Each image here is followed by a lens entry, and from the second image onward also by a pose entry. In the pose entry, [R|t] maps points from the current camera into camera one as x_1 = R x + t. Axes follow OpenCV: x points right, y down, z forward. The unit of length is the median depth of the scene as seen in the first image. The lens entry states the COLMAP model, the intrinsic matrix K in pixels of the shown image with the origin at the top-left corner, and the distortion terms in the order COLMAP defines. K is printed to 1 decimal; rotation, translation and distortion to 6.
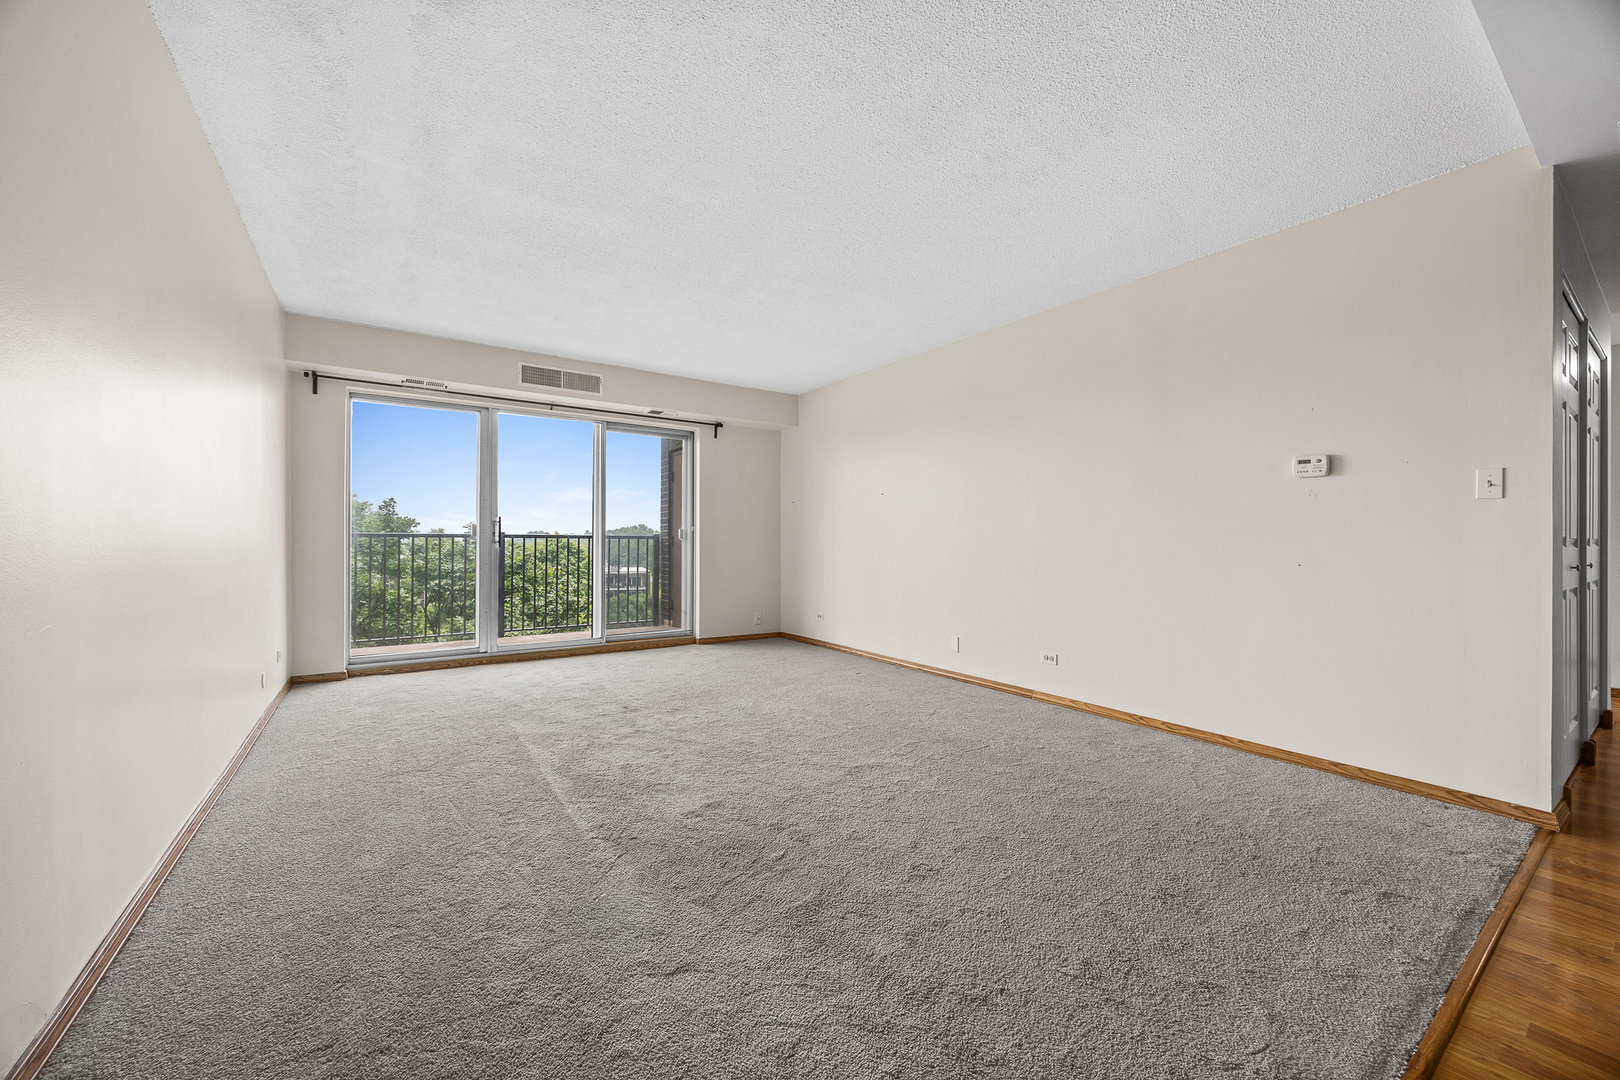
lens RADIAL K [[621.2, 0, 807.7], [0, 621.2, 540.8], [0, 0, 1]] dist [-0.000558, 0.000236]
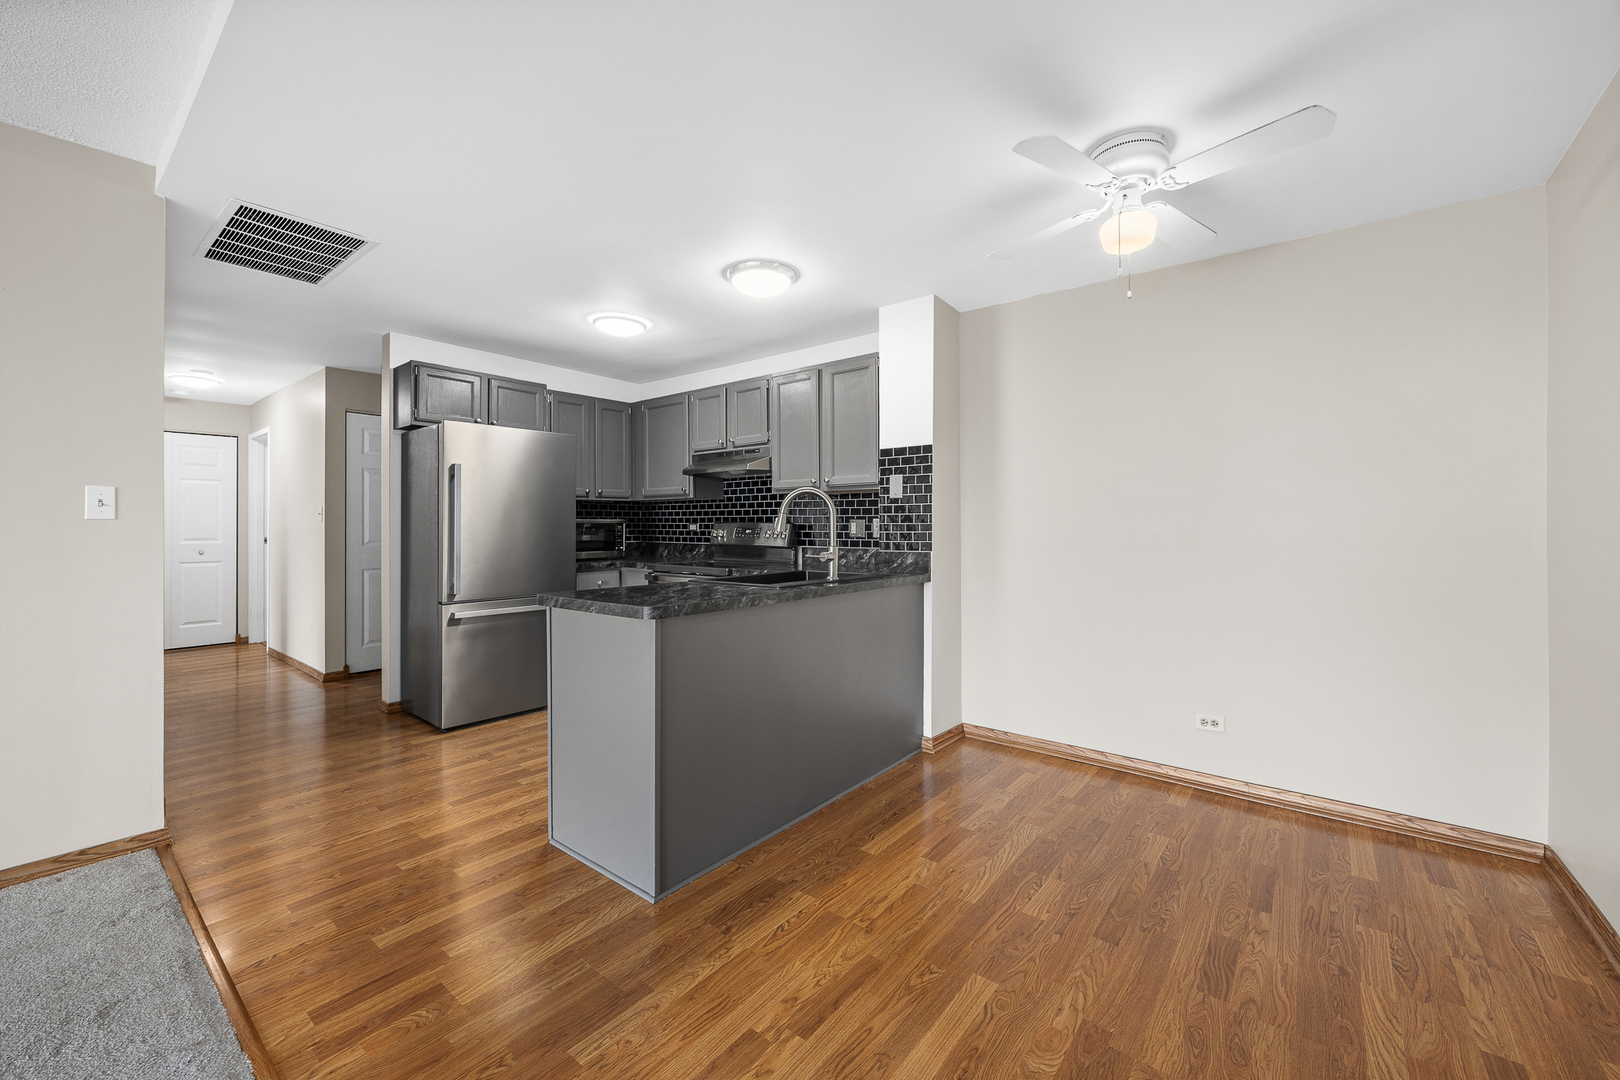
lens RADIAL K [[640.6, 0, 816.3], [0, 640.6, 521.2], [0, 0, 1]] dist [0.001663, -0.000040]
pose [[-0.294906, -0.000551, 0.955526, -0.077982], [-0.001465, 0.999999, 0.000125, -0.041180], [-0.955525, -0.001364, -0.294907, 0.163378]]
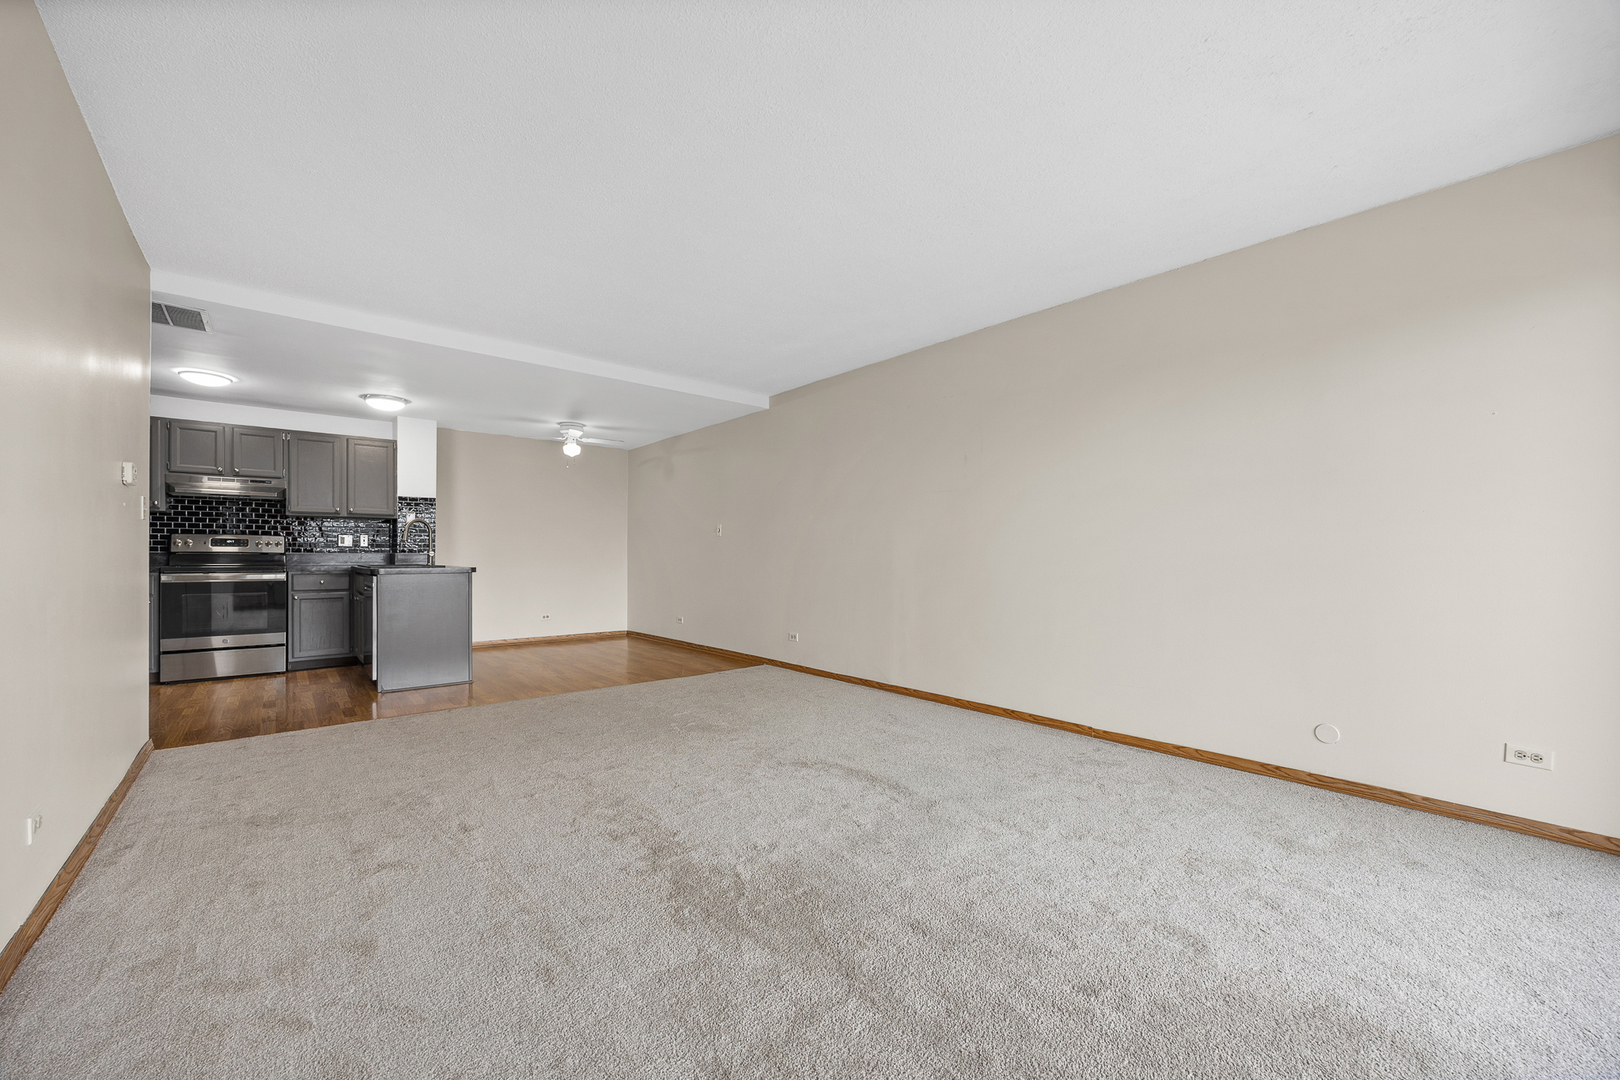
lens RADIAL K [[628.7, 0, 808.2], [0, 628.7, 555.3], [0, 0, 1]] dist [-0.000227, -0.000011]
pose [[-0.994184, -0.009641, -0.107258, -0.090643], [-0.009409, 0.999952, -0.002664, 0.000540], [0.107279, -0.001639, -0.994228, 1.517981]]
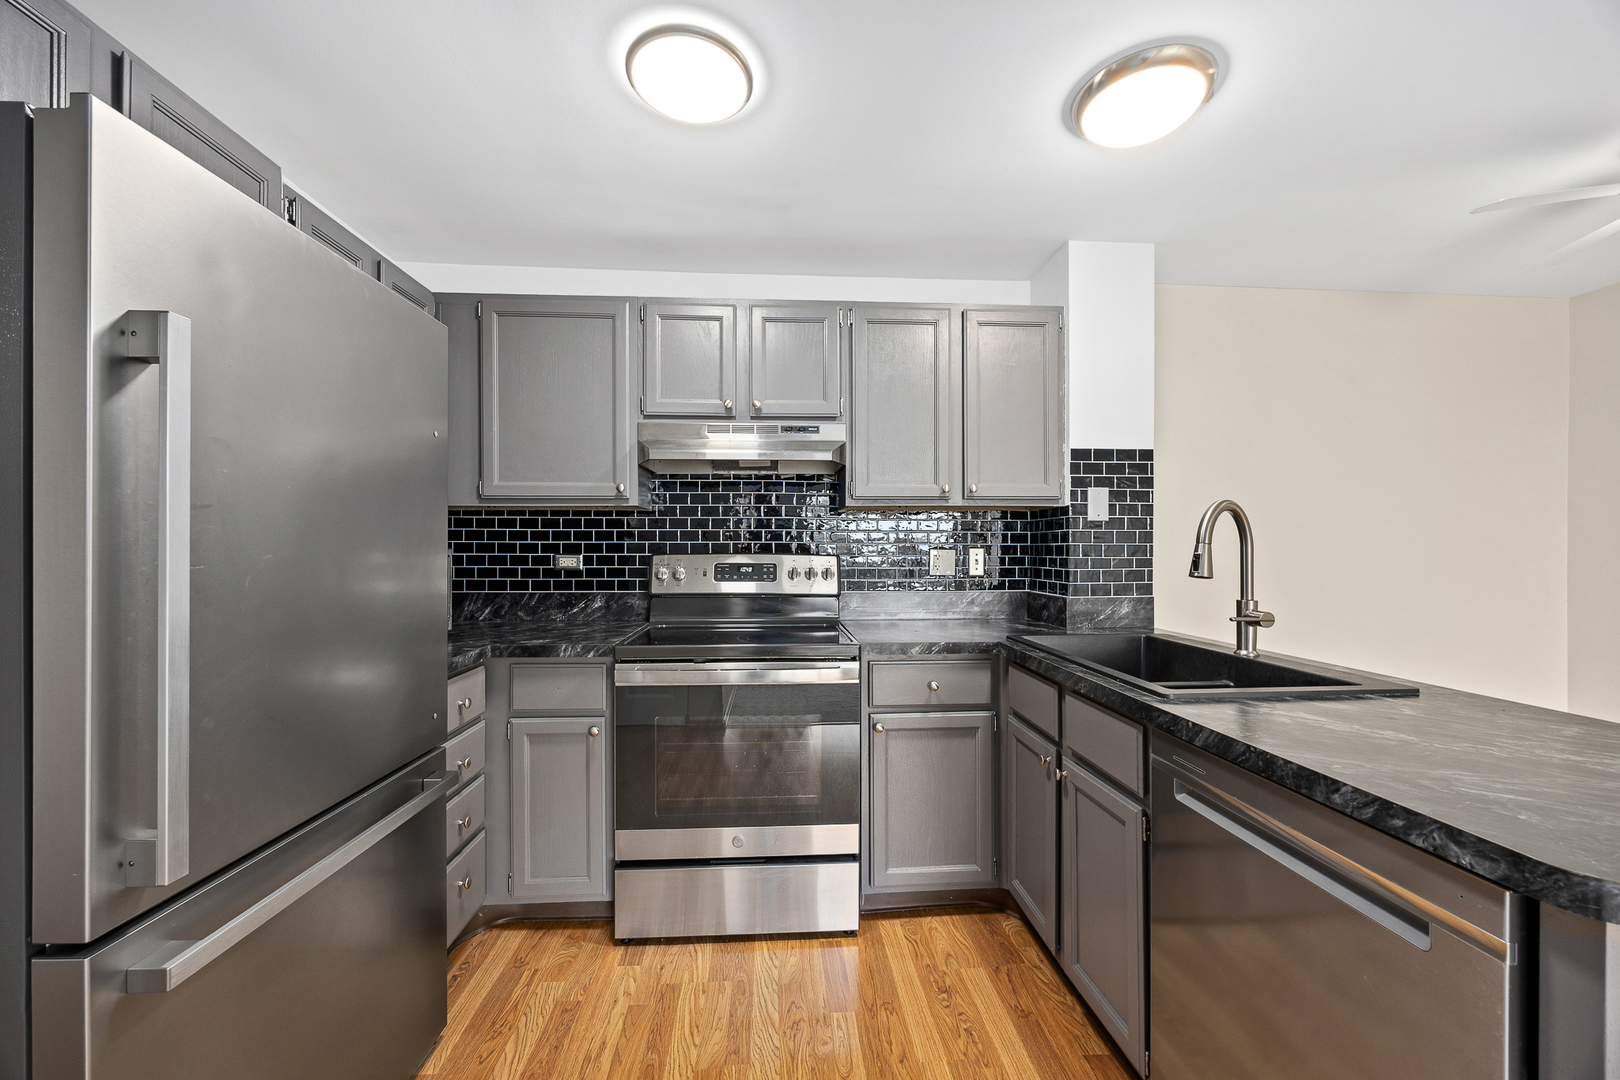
lens RADIAL K [[647.3, 0, 810.0], [0, 647.3, 546.1], [0, 0, 1]] dist [-0.000190, 0.000056]
pose [[-0.861133, -0.005548, 0.508350, 0.677080], [-0.007224, 0.999973, -0.001324, -0.046233], [-0.508329, -0.004812, -0.861150, 0.483915]]
